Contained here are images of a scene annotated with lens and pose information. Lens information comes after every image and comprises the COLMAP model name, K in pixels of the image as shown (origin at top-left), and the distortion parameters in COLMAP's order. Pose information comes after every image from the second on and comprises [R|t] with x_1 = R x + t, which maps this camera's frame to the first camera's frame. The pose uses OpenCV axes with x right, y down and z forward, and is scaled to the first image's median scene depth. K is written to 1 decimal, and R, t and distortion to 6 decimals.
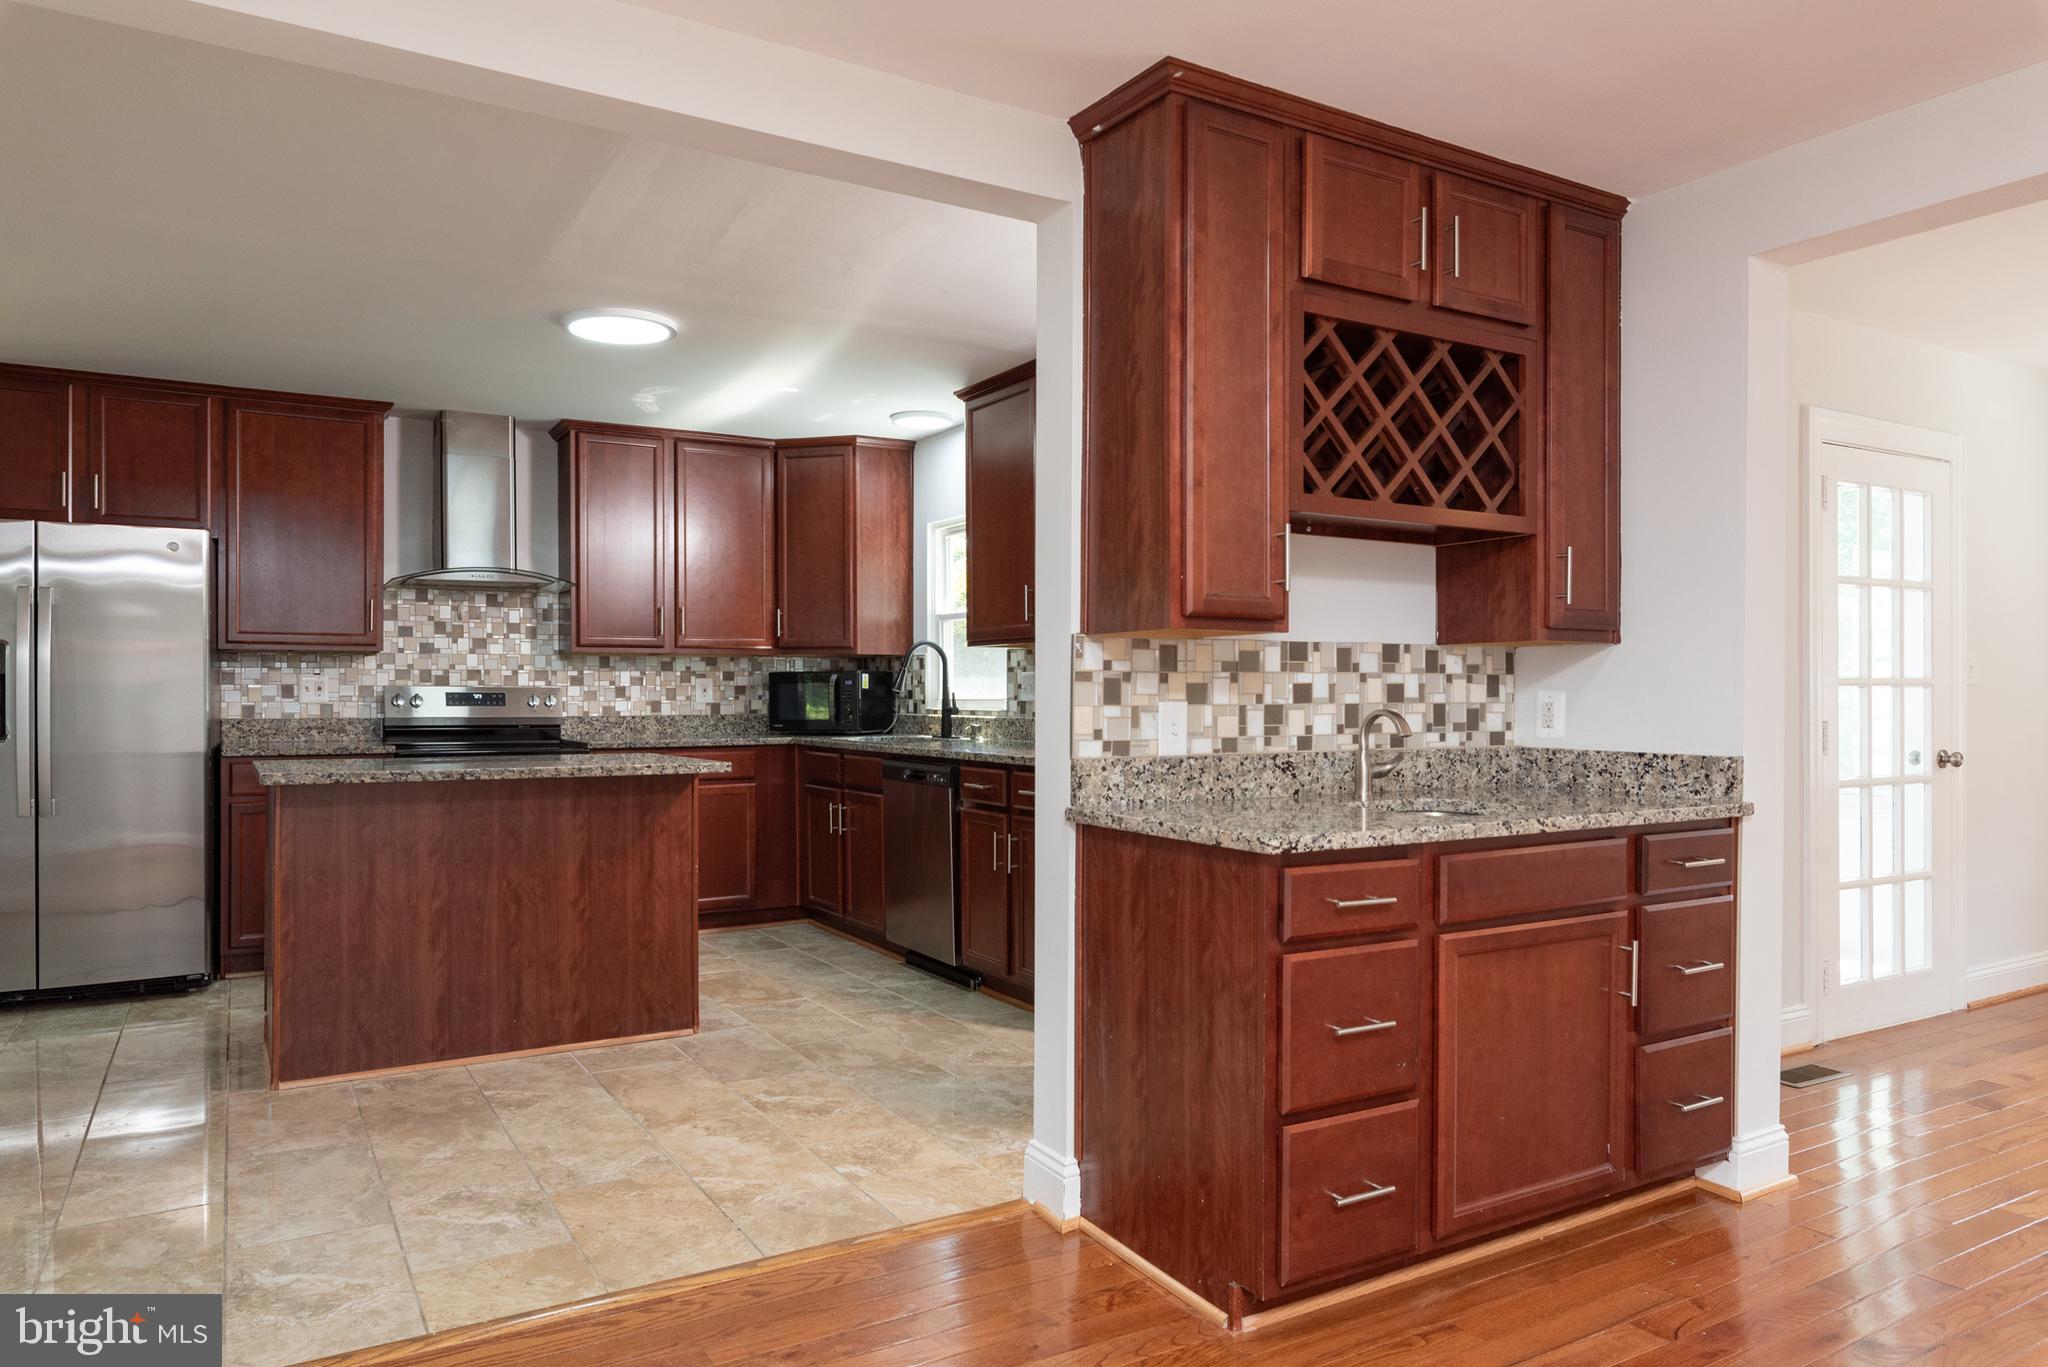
lens RADIAL K [[1319.8, 0, 1074.9], [0, 1319.8, 699.5], [0, 0, 1]] dist [0.005095, -0.000305]
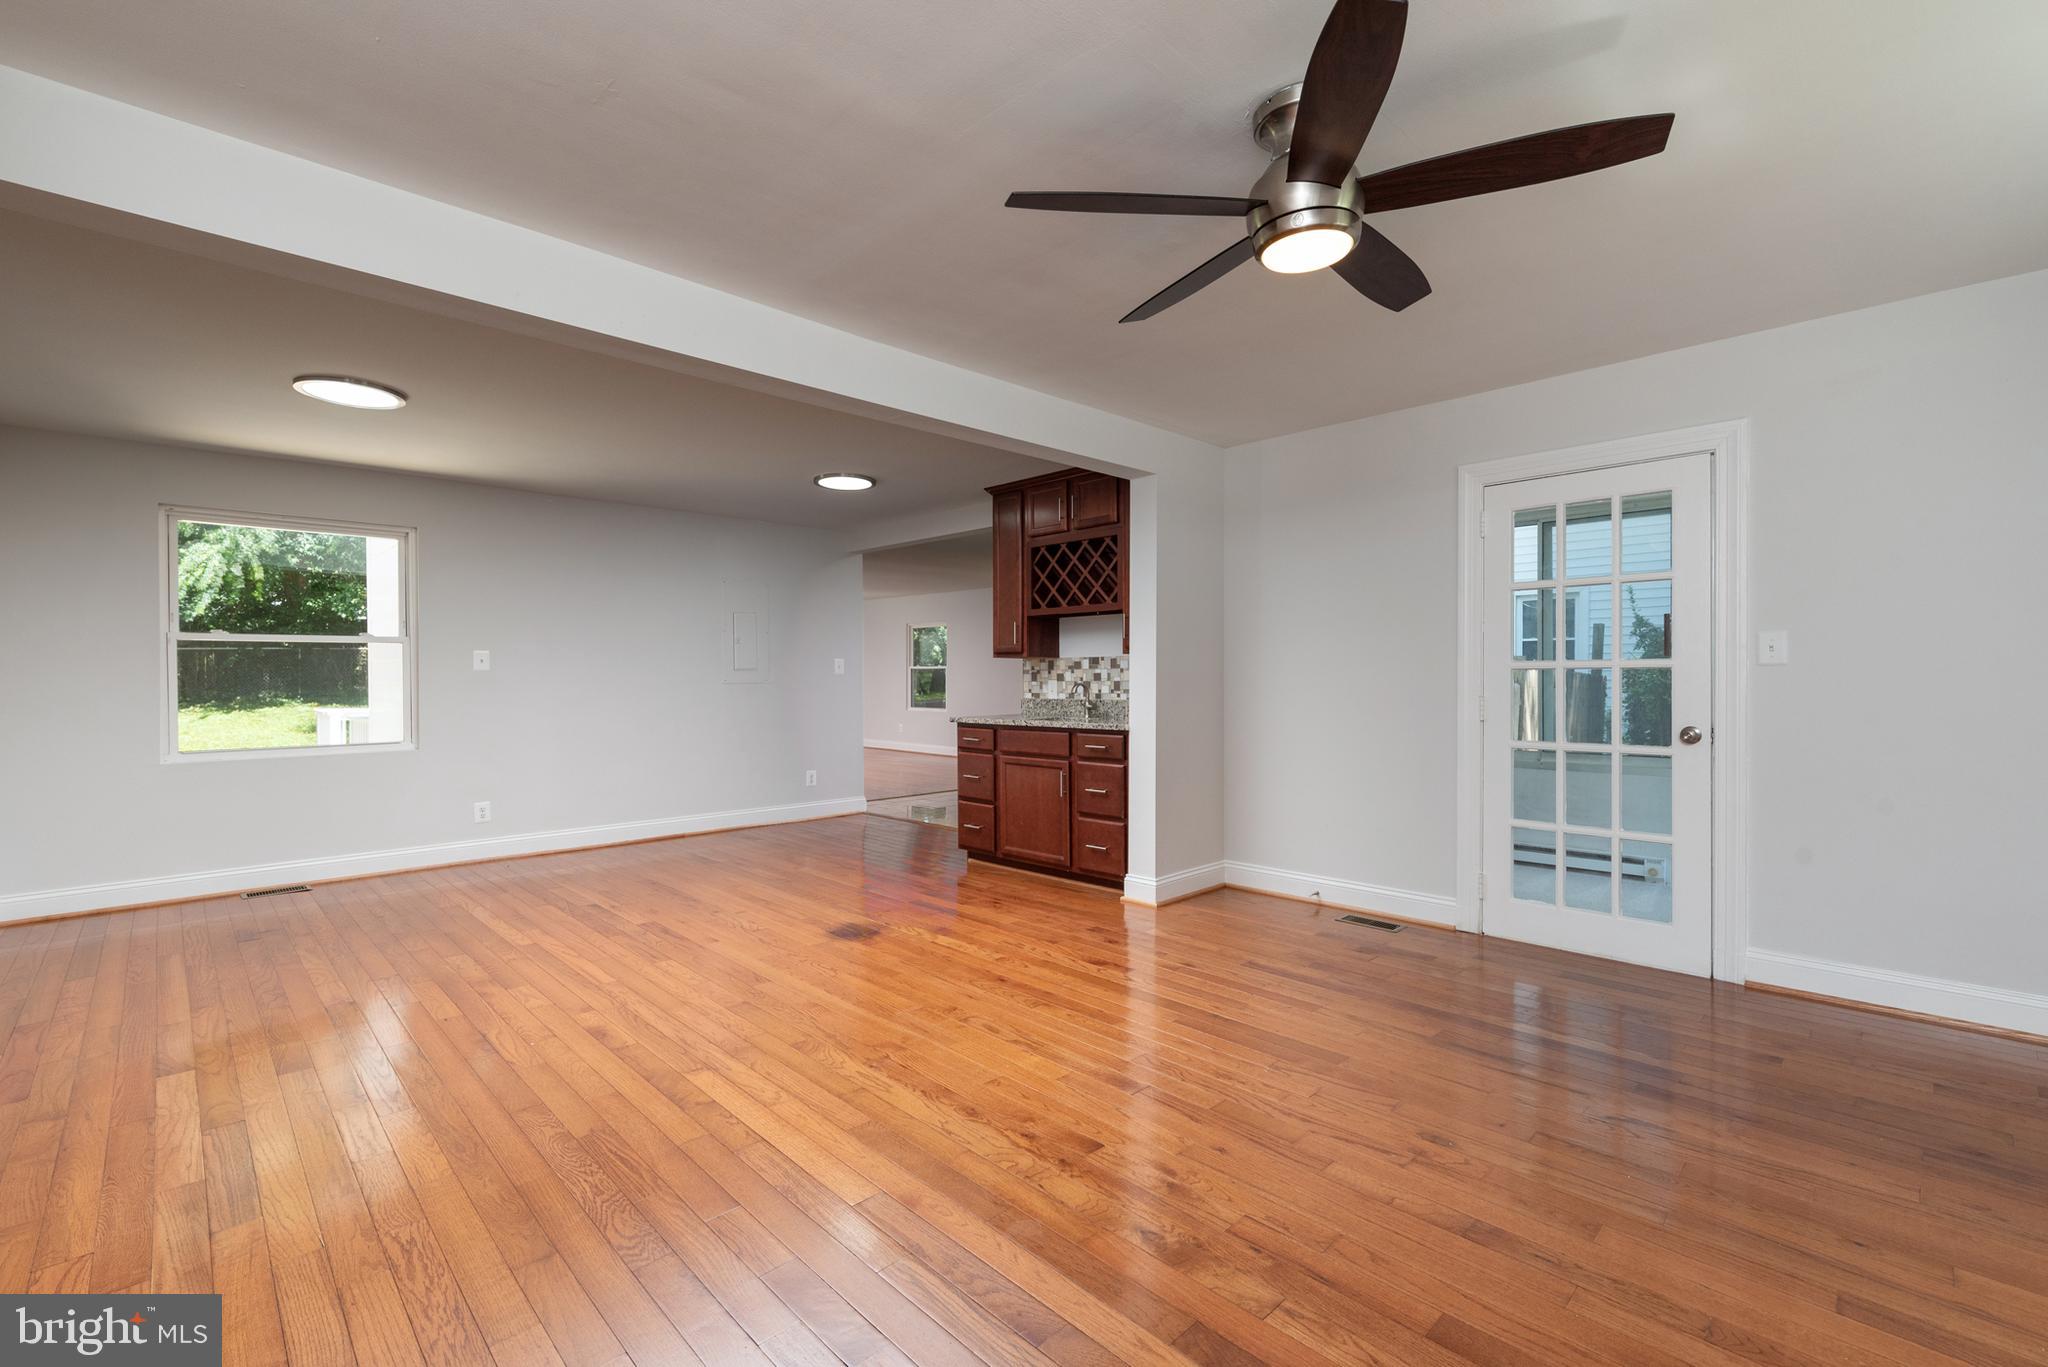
lens RADIAL K [[824.8, 0, 948.6], [0, 824.8, 682.8], [0, 0, 1]] dist [0.000393, 0.000002]
pose [[0.197175, 0.003087, -0.980363, 1.556028], [-0.001662, 0.999995, 0.002814, 0.002470], [0.980367, 0.001074, 0.197179, 0.366607]]
